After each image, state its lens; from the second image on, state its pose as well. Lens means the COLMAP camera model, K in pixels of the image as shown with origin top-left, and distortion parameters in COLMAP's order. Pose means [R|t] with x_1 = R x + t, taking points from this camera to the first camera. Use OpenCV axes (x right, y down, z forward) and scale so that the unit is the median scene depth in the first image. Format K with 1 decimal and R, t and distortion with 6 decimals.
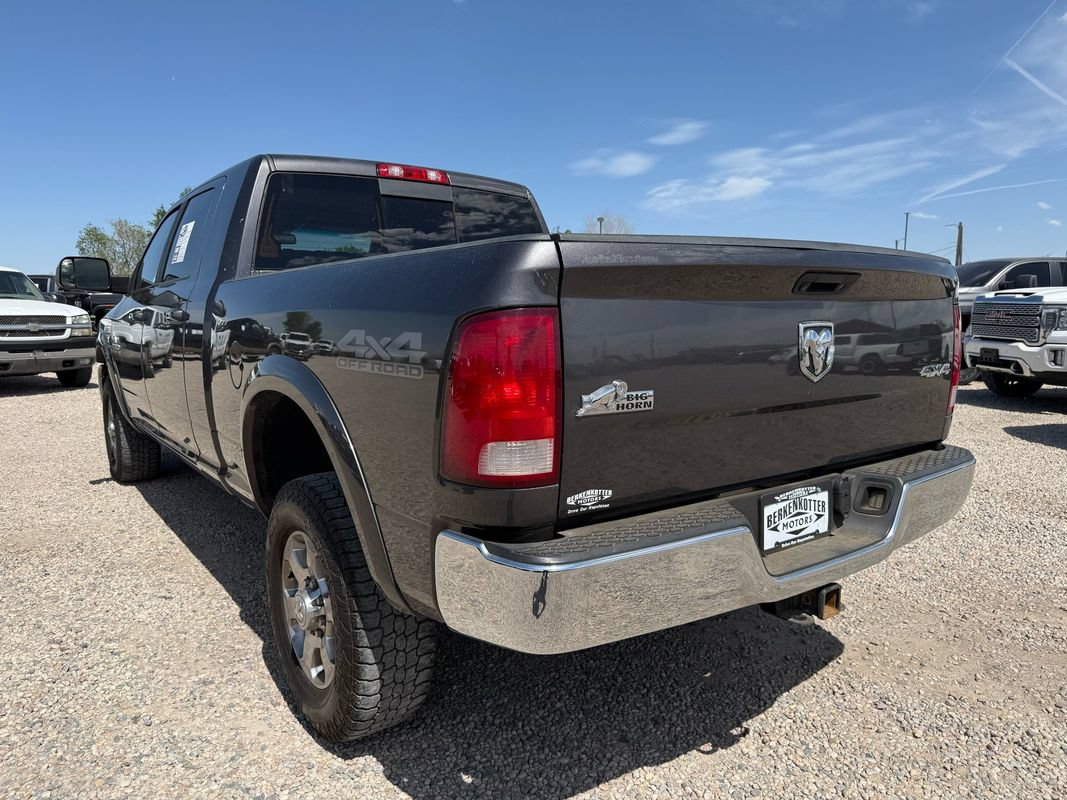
lens RADIAL K [[767.0, 0, 533.1], [0, 767.0, 405.4], [0, 0, 1]] dist [0.025940, -0.031429]
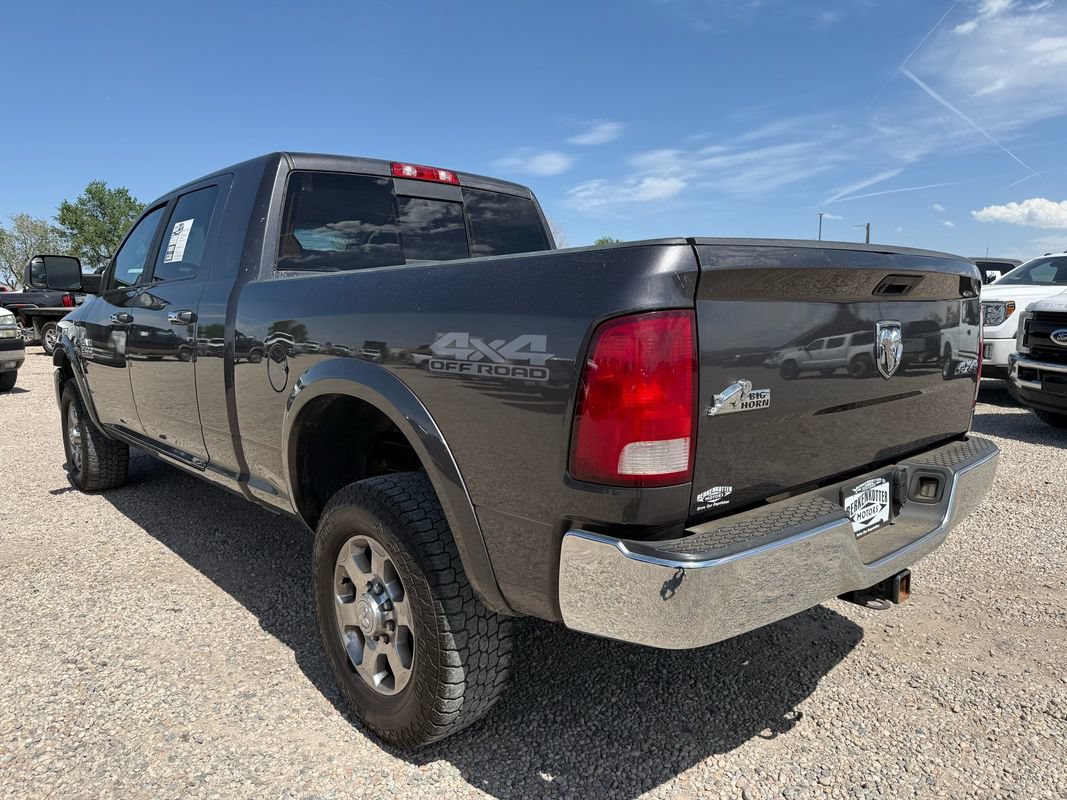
lens RADIAL K [[767.0, 0, 528.5], [0, 767.0, 399.0], [0, 0, 1]] dist [0.025940, -0.031429]
pose [[0.995324, -0.015068, 0.095406, -0.182253], [0.015571, 0.999869, -0.004531, -0.004428], [-0.095325, 0.005995, 0.995428, -0.001765]]
